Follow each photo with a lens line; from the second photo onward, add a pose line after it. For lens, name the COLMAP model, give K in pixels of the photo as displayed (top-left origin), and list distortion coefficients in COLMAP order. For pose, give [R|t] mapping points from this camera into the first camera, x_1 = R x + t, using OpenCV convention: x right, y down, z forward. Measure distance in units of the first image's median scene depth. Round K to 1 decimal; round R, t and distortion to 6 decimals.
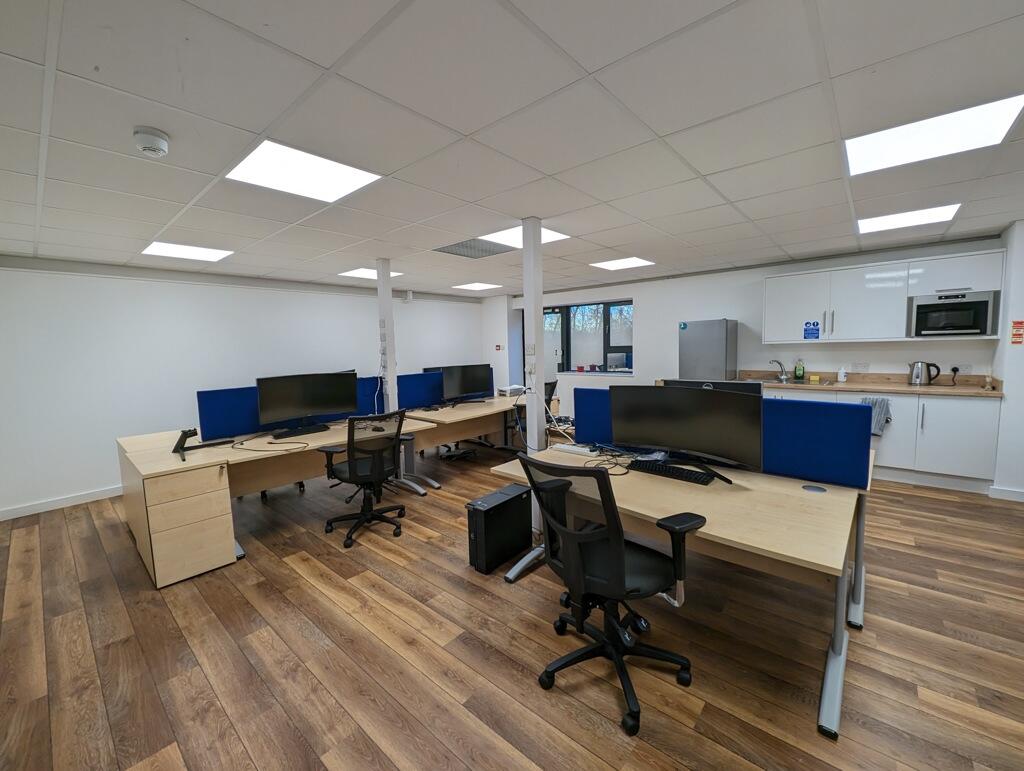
lens RADIAL K [[418.9, 0, 512.2], [0, 418.9, 384.1], [0, 0, 1]] dist [-0.003401, -0.000337]
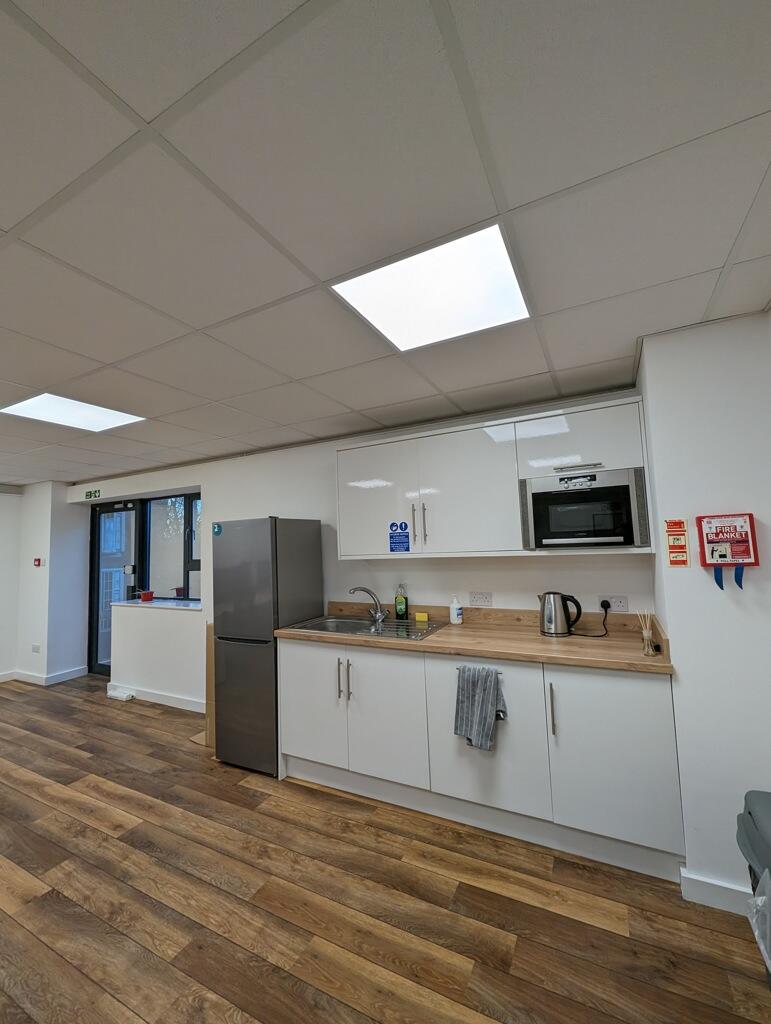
lens RADIAL K [[418.9, 0, 385.9], [0, 418.9, 511.4], [0, 0, 1]] dist [-0.003401, -0.000337]
pose [[0.971389, 0.012114, 0.237184, 0.625718], [0.030556, 0.984023, -0.175400, -0.069474], [-0.235520, 0.177629, 0.955499, 0.493423]]
